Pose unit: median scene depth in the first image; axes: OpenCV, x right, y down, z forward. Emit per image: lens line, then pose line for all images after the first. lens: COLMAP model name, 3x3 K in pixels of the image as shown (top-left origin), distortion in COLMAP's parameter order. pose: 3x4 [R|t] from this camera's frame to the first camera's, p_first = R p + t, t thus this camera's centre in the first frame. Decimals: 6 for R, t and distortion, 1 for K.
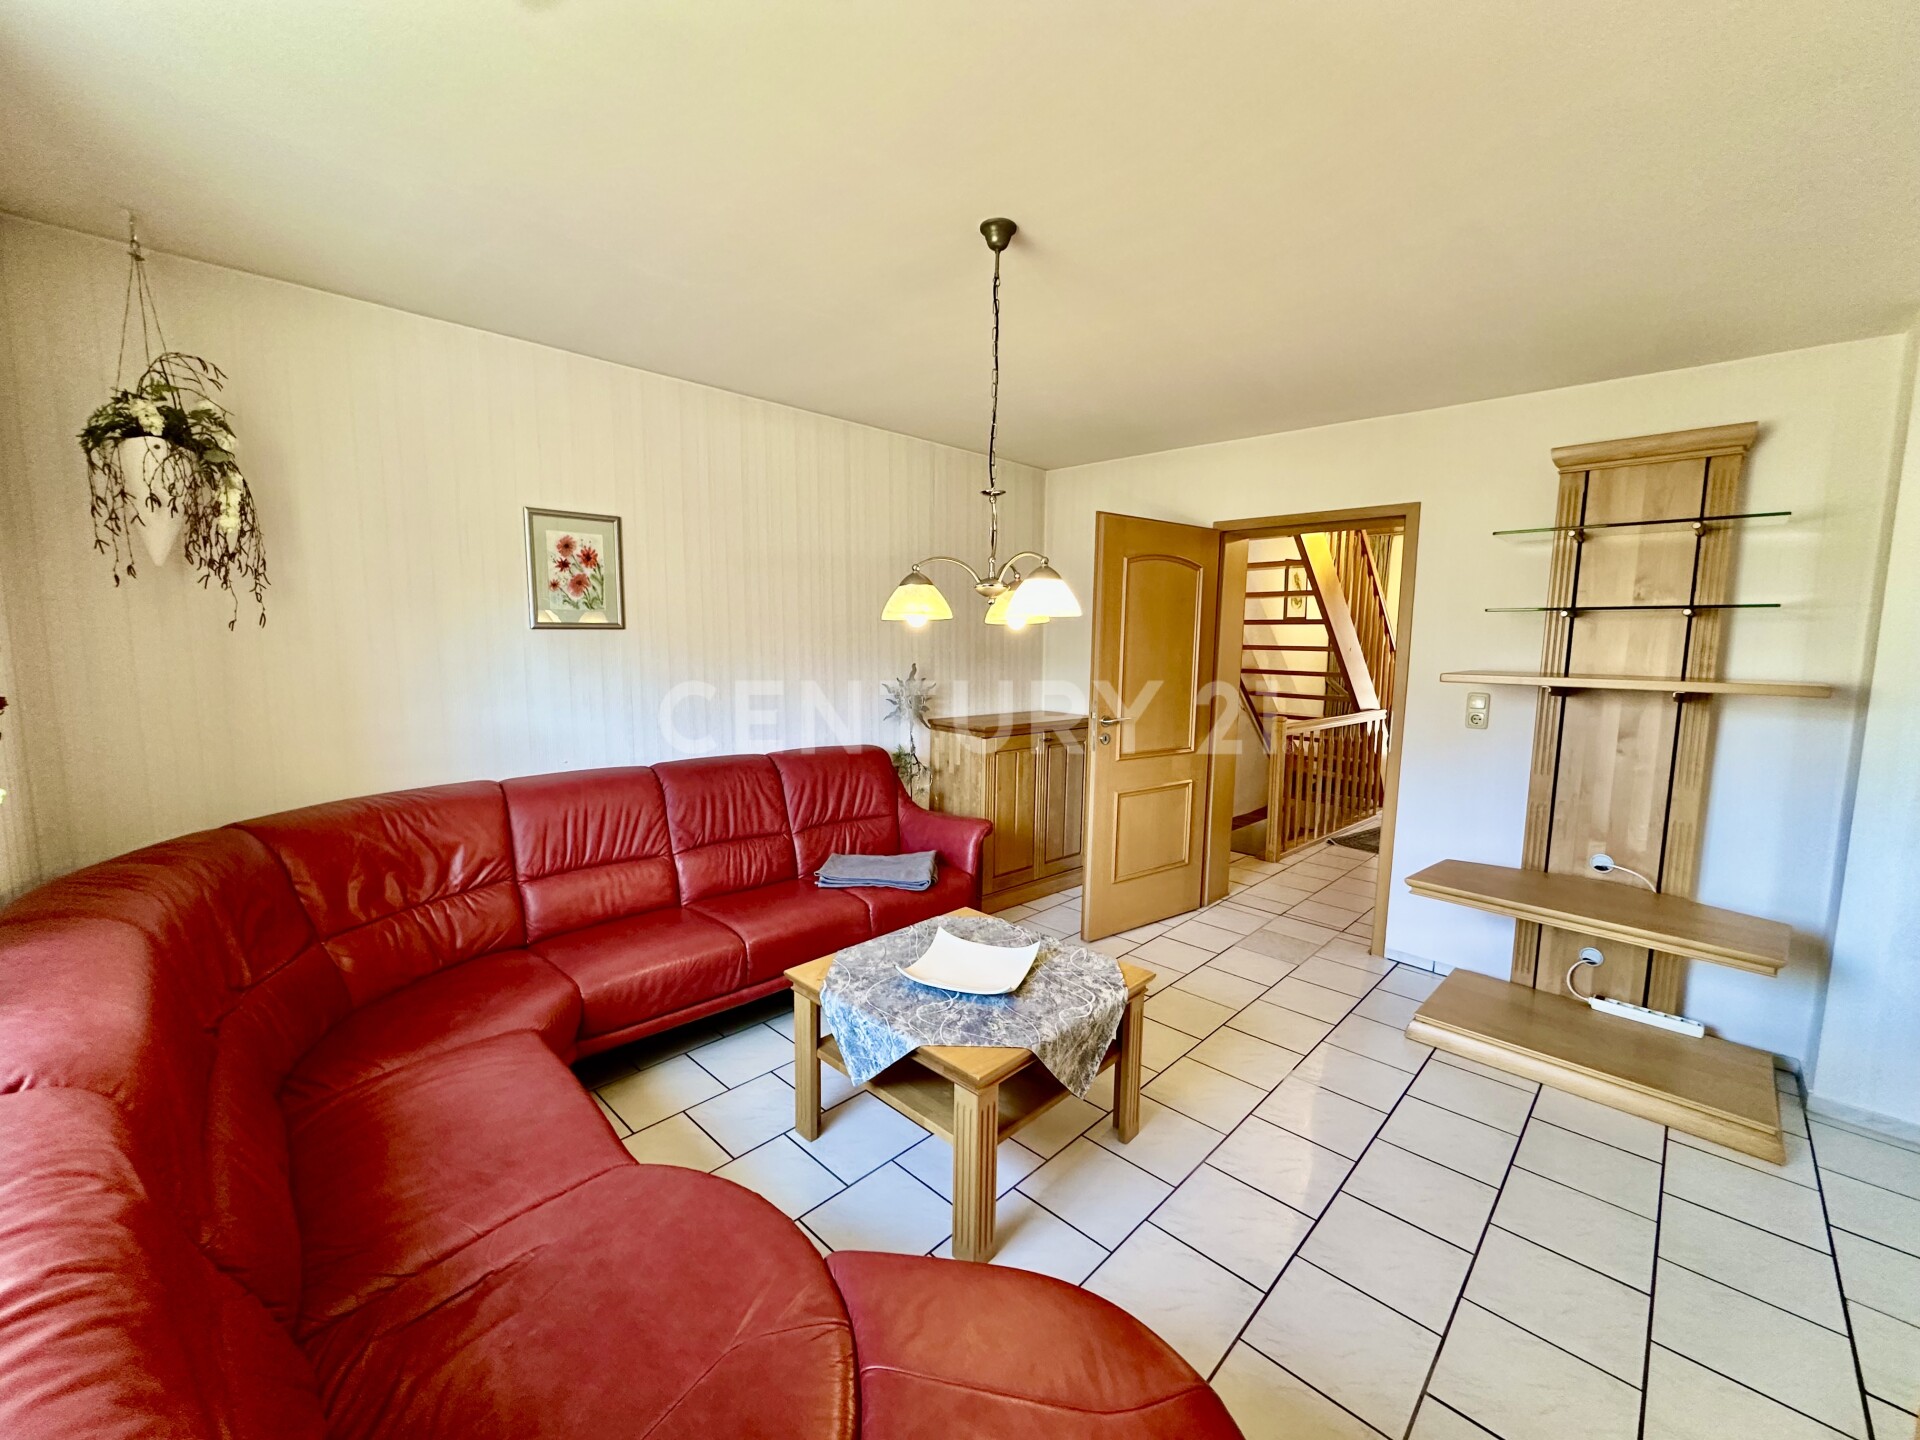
lens RADIAL K [[775.4, 0, 963.4], [0, 775.4, 719.0], [0, 0, 1]] dist [-0.001725, -0.000028]
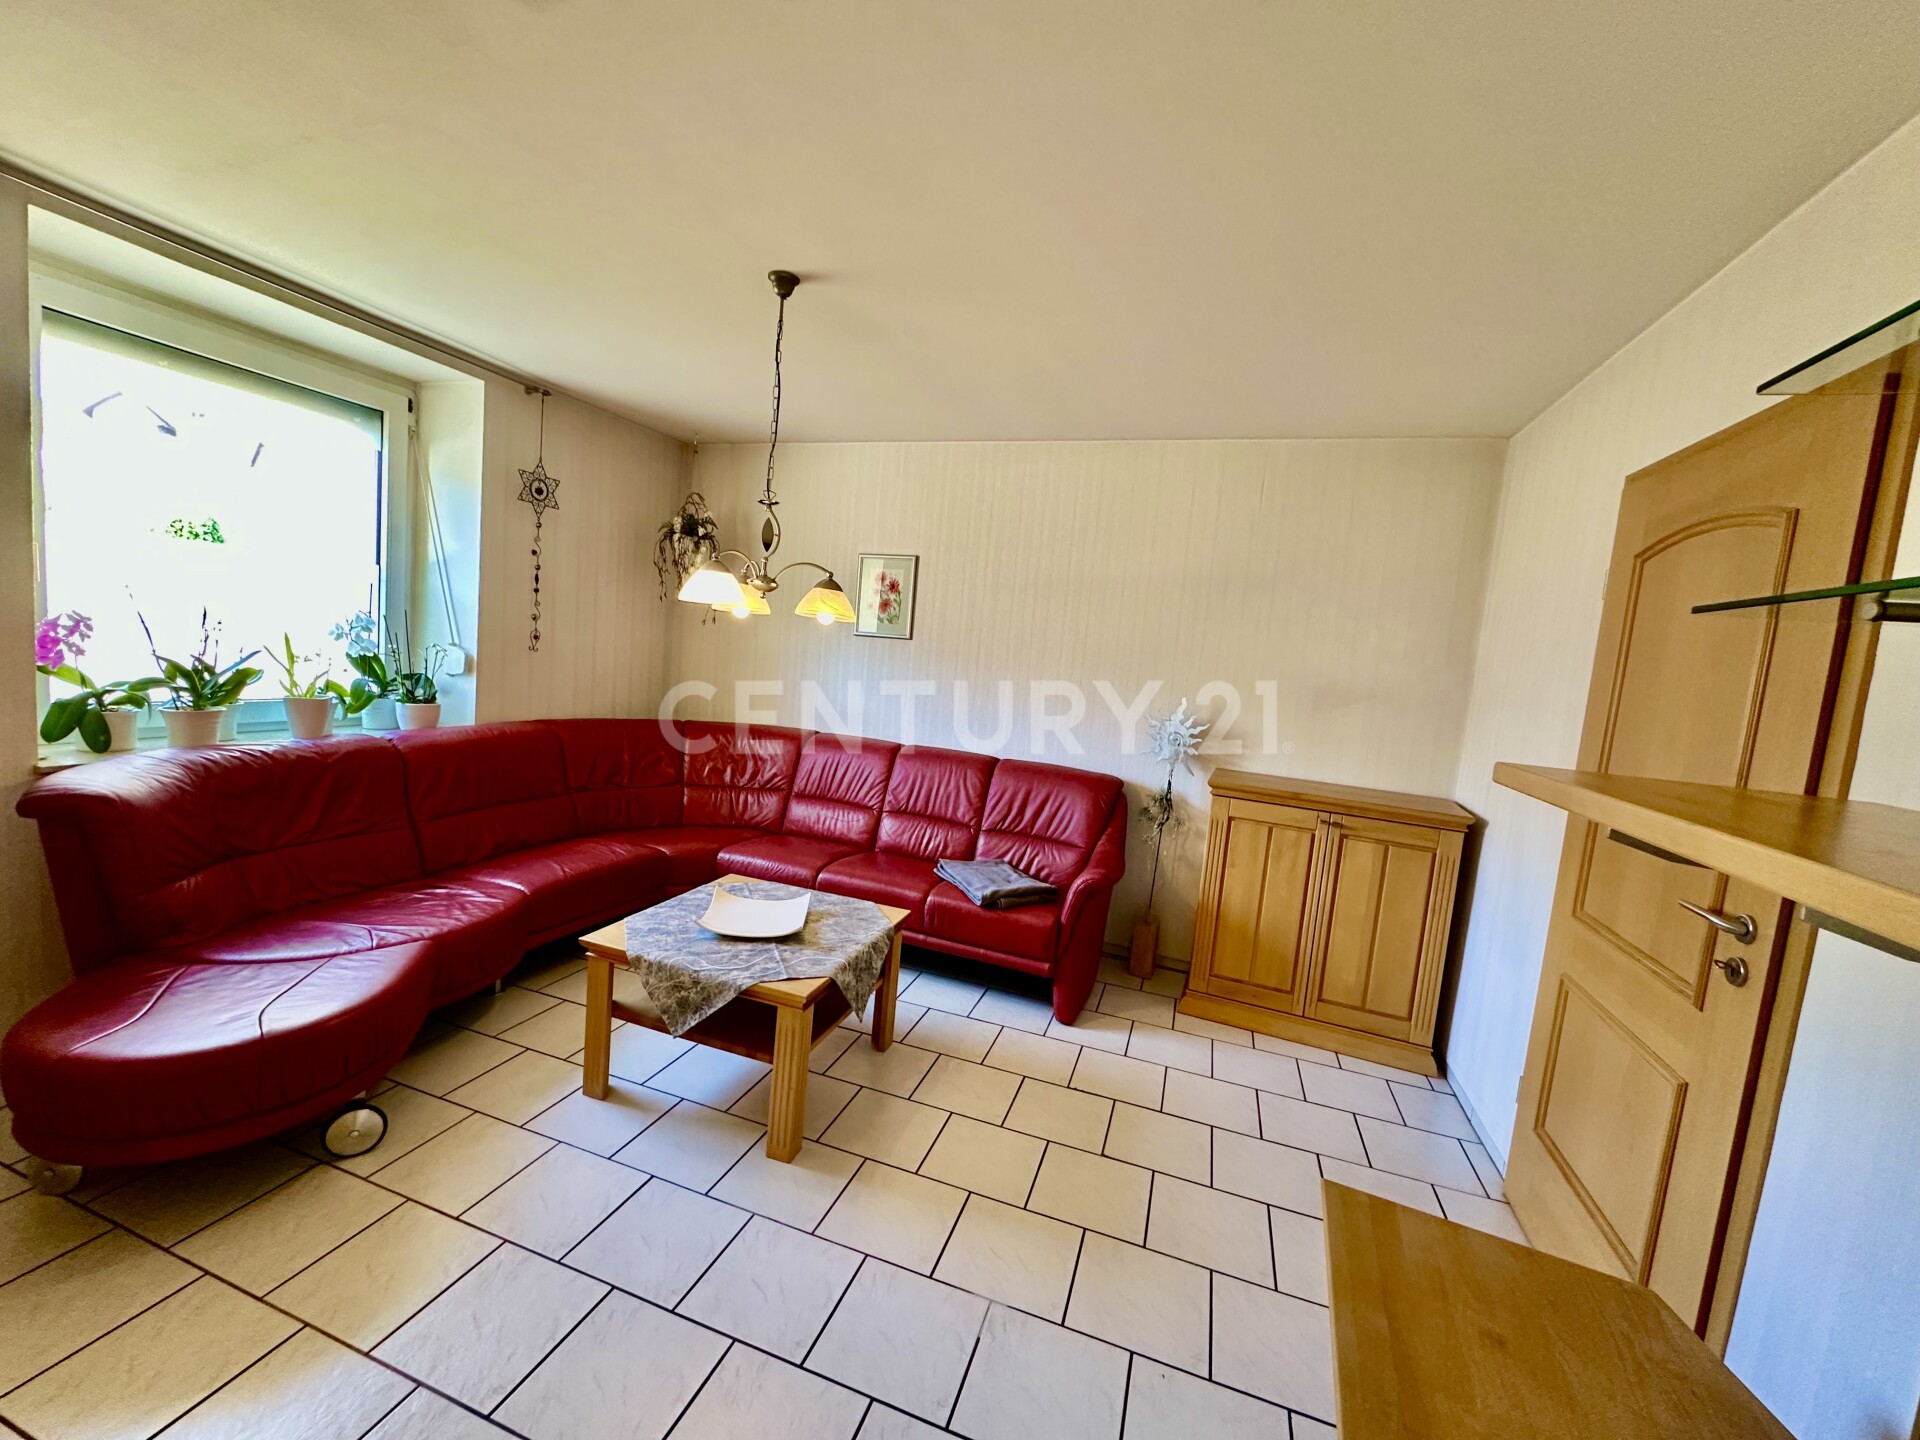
lens RADIAL K [[775.4, 0, 957.7], [0, 775.4, 722.6], [0, 0, 1]] dist [-0.001725, -0.000028]
pose [[0.422859, 0.110878, -0.899386, 0.850992], [-0.180250, 0.982946, 0.036433, -0.041847], [0.888088, 0.146708, 0.435634, 0.547256]]
